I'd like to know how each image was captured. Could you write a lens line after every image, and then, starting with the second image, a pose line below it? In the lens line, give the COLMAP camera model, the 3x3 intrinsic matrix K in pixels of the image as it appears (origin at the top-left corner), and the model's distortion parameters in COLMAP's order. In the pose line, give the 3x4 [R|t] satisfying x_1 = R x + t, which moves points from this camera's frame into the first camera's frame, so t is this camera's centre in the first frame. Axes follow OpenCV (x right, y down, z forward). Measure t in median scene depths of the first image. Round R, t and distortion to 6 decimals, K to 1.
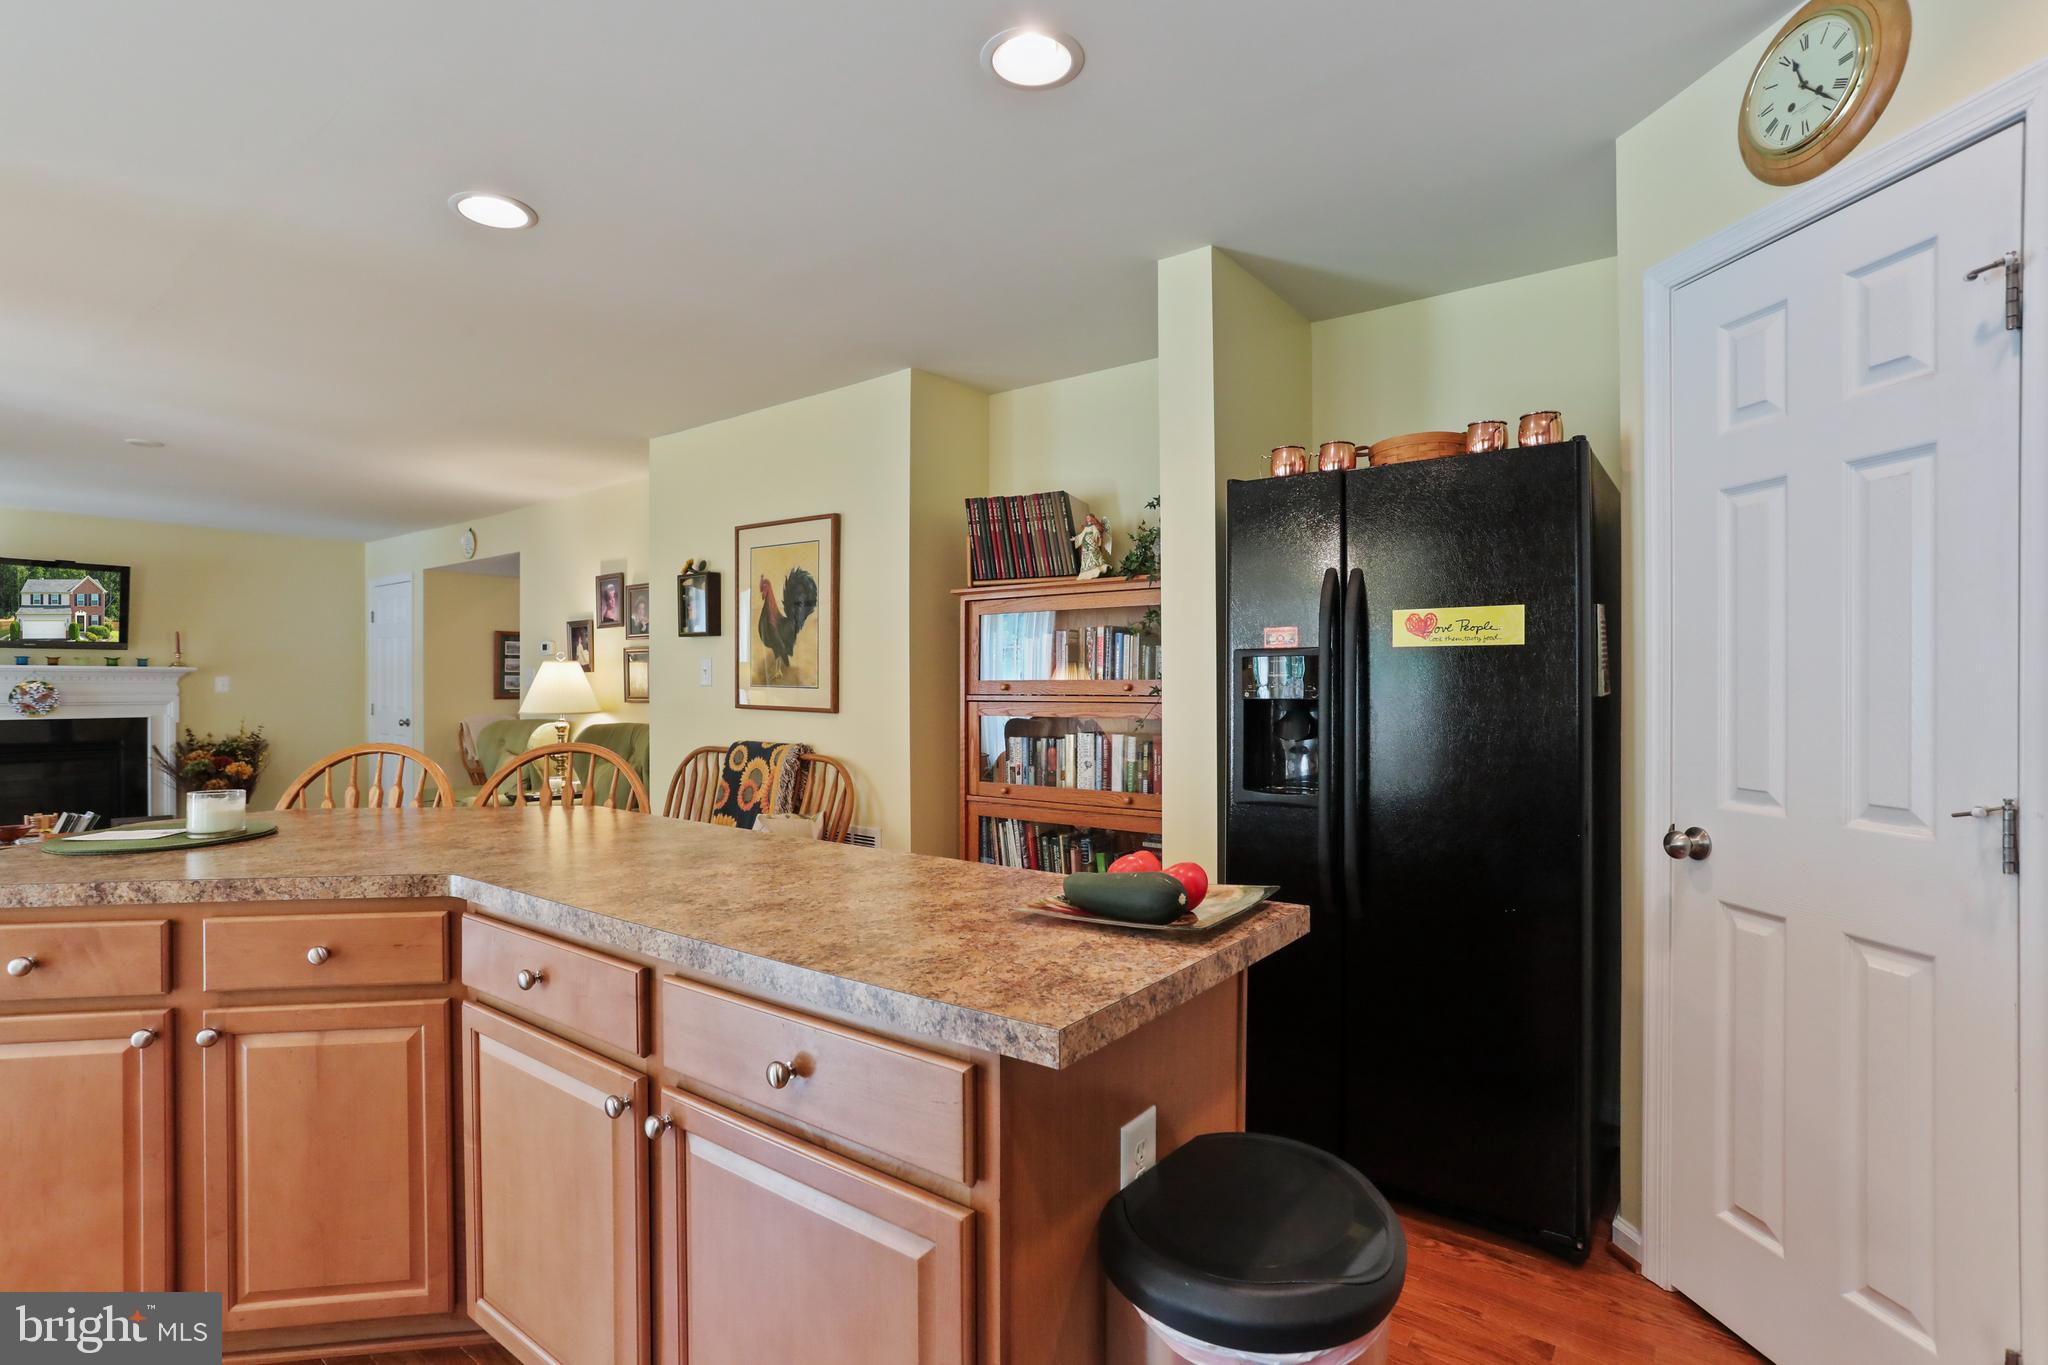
lens RADIAL K [[991.1, 0, 1025.5], [0, 991.1, 688.2], [0, 0, 1]] dist [-0.044400, 0.019515]
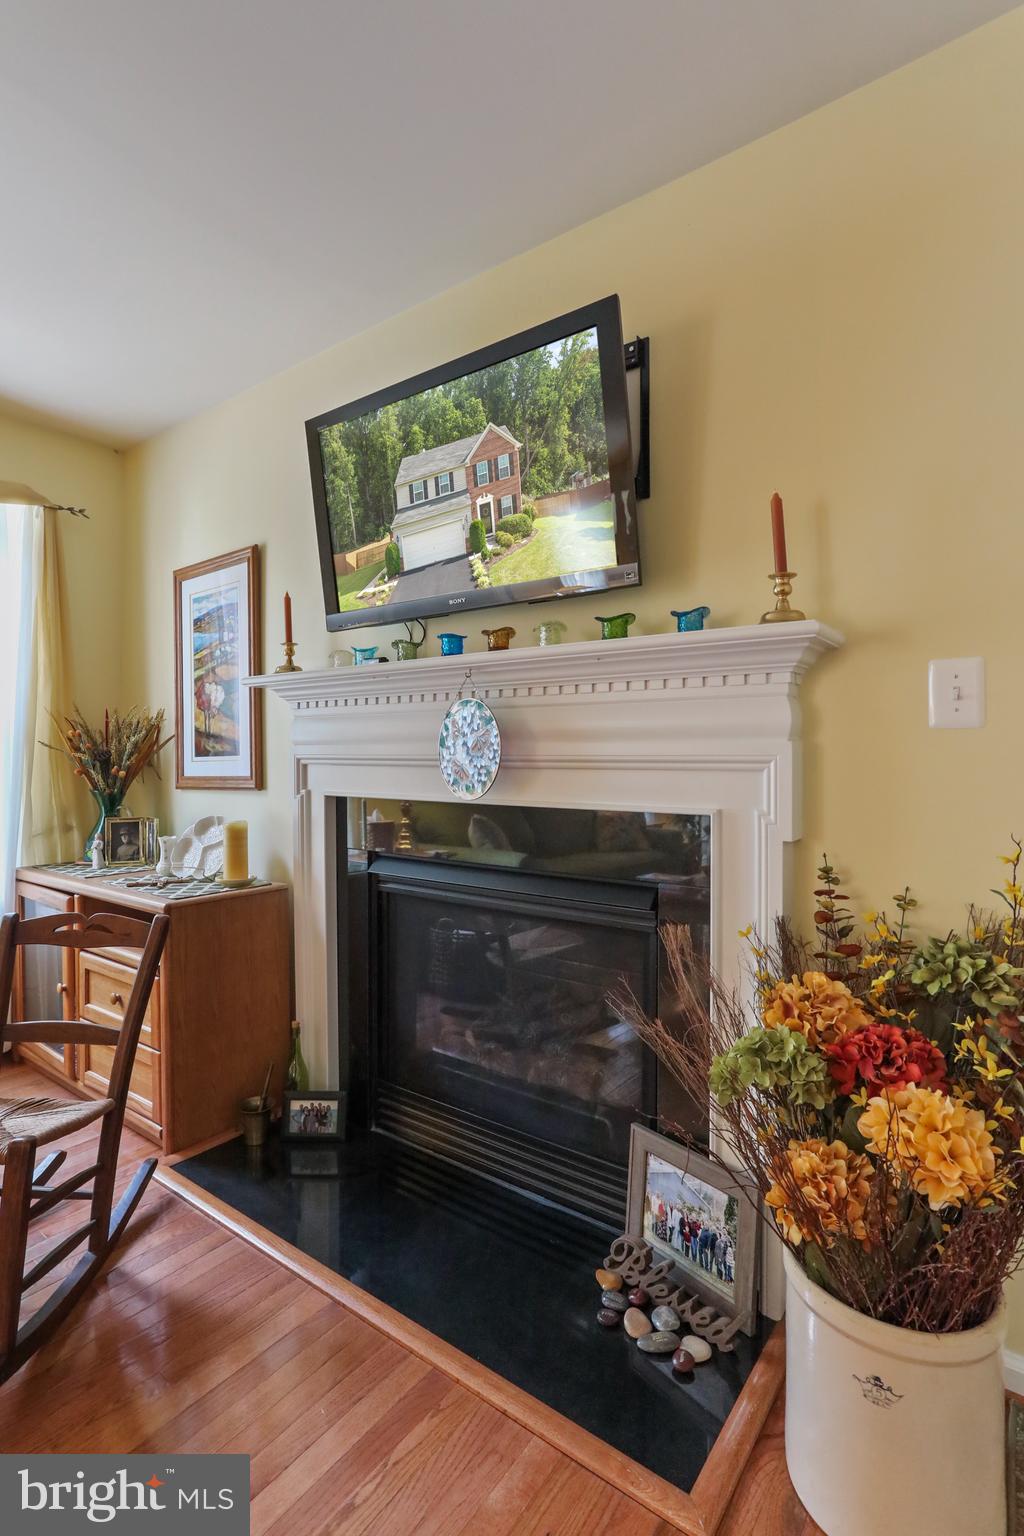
lens RADIAL K [[743.3, 0, 517.1], [0, 743.3, 748.9], [0, 0, 1]] dist [-0.044400, 0.019515]
pose [[0.029989, 0.002575, -0.999547, -0.676667], [0.004500, 0.999986, 0.002711, 0.009250], [0.999540, -0.004579, 0.029977, 0.920337]]
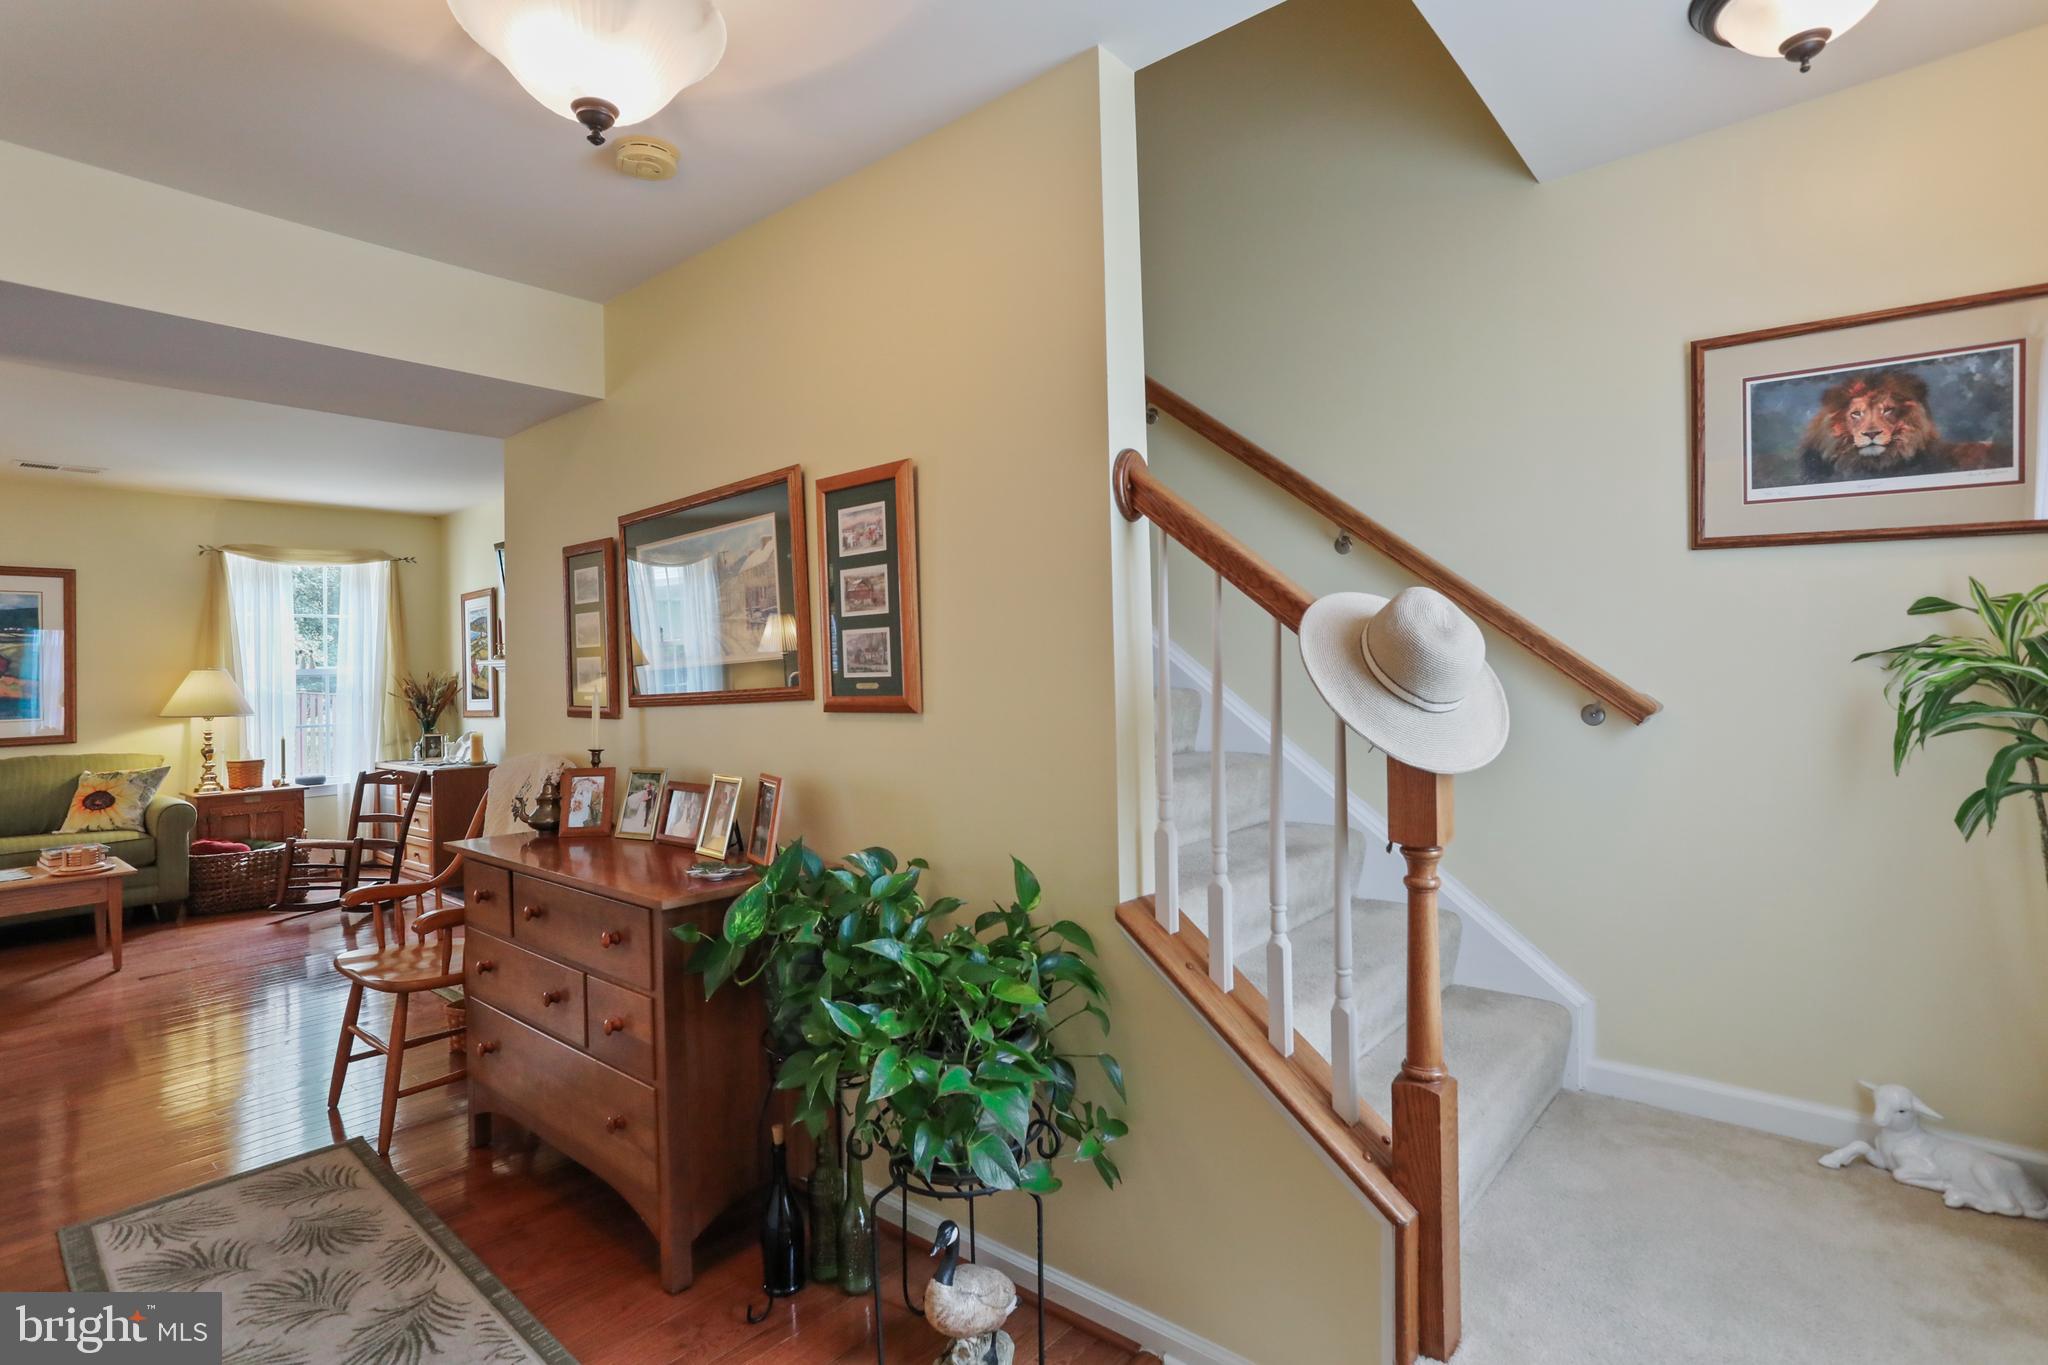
lens RADIAL K [[991.1, 0, 1025.5], [0, 991.1, 688.2], [0, 0, 1]] dist [-0.044400, 0.019515]
pose [[-0.067302, 0.029630, -0.997293, -0.178360], [0.012694, 0.999503, 0.028839, -0.017264], [0.997652, -0.010719, -0.067645, 1.349795]]
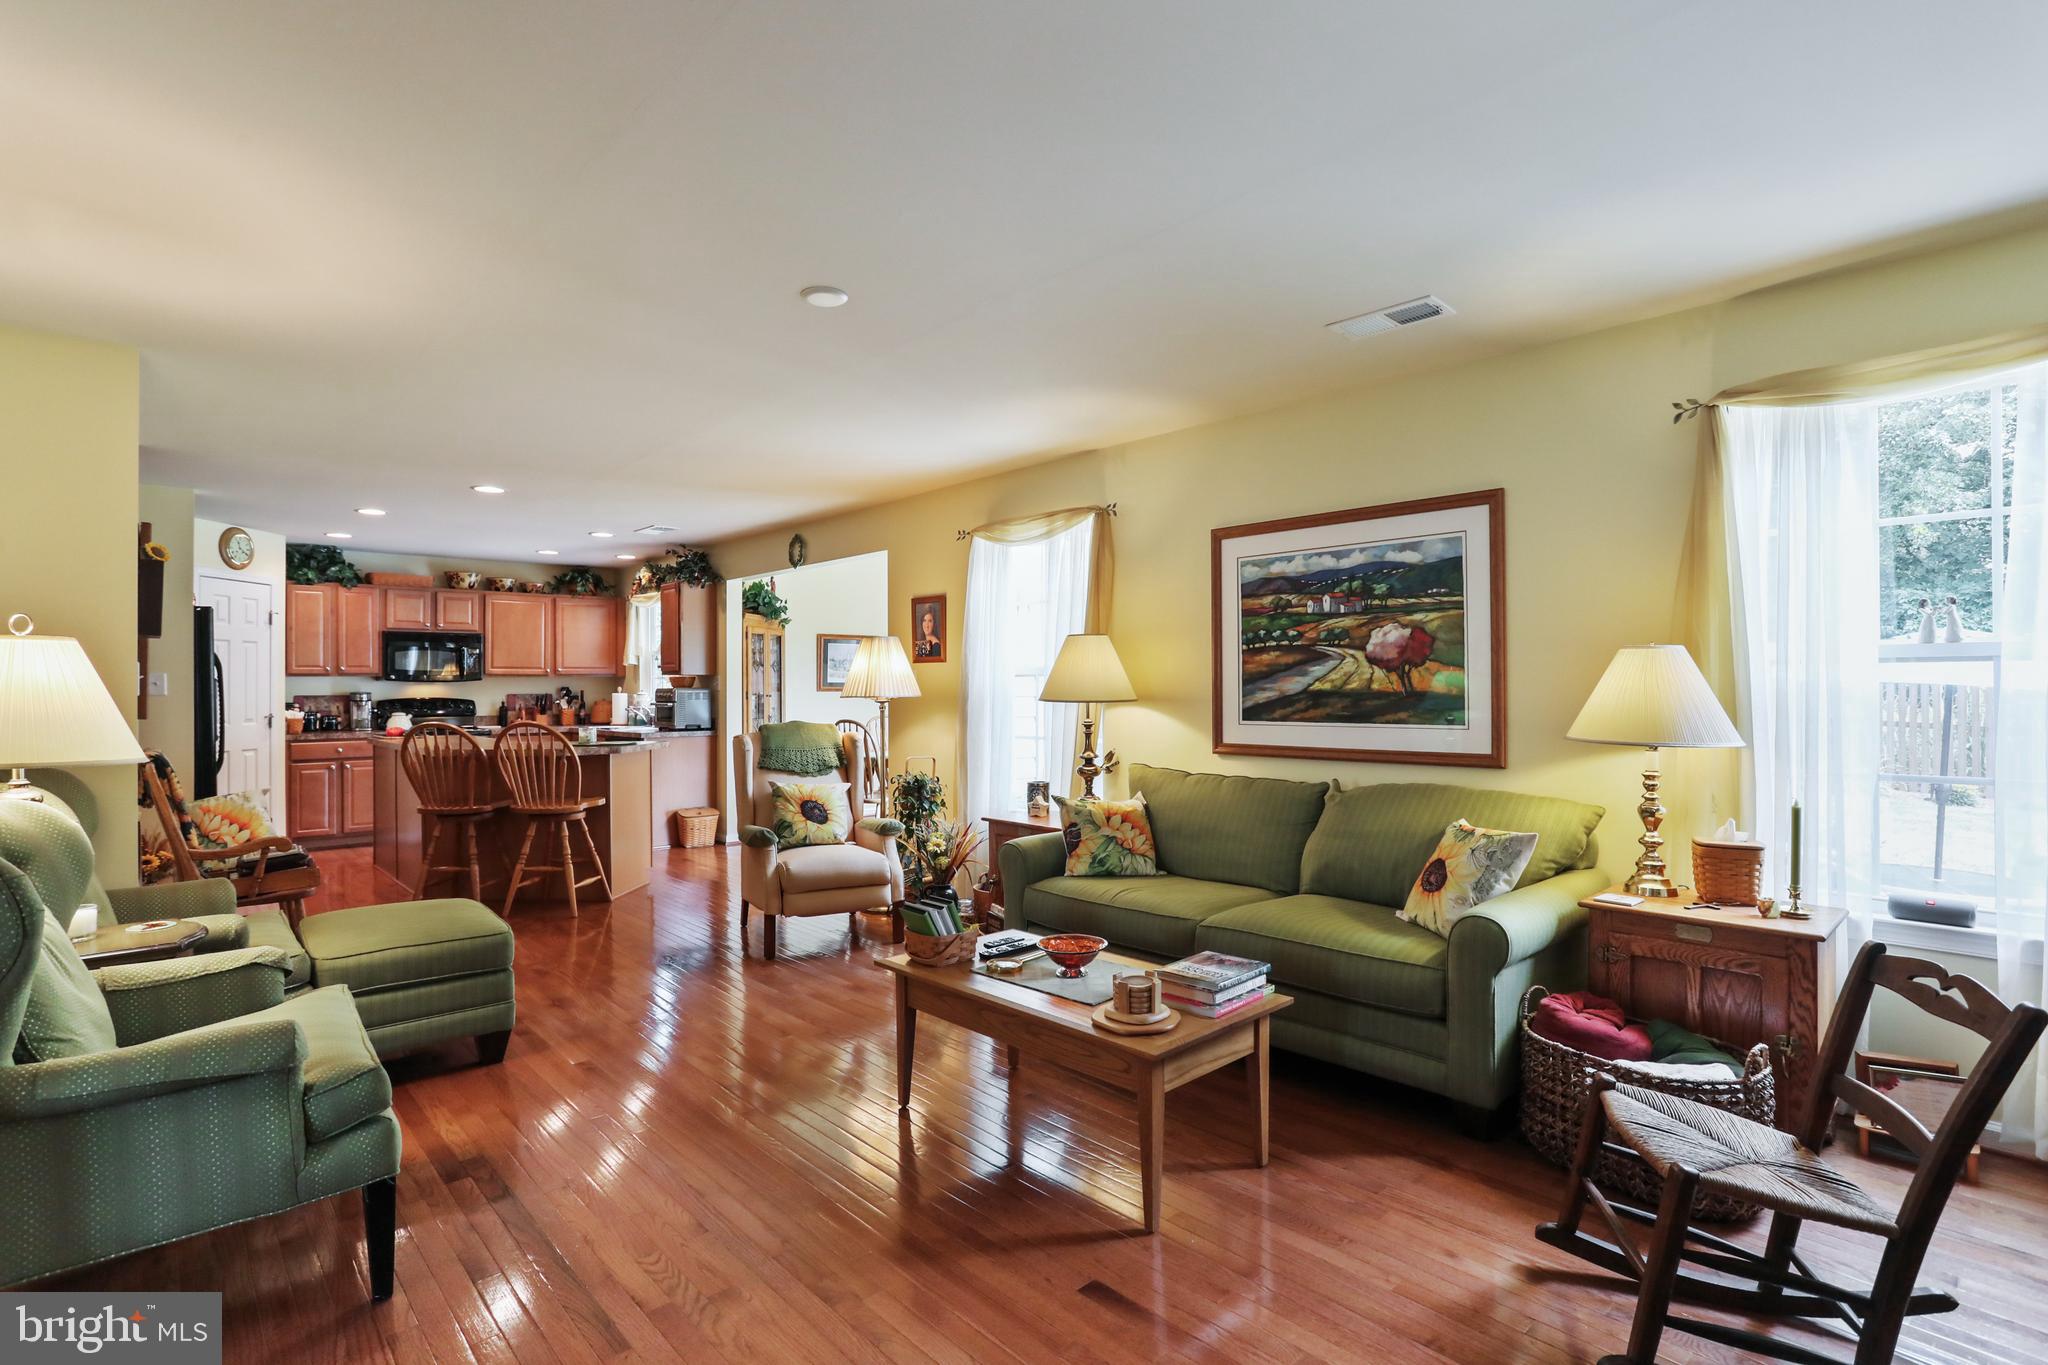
lens RADIAL K [[991.1, 0, 1025.5], [0, 991.1, 688.2], [0, 0, 1]] dist [-0.044400, 0.019515]
pose [[-0.984906, 0.004128, 0.173043, -0.756004], [0.004582, 0.999987, 0.002229, -0.003169], [-0.173032, 0.002988, -0.984912, 1.053816]]
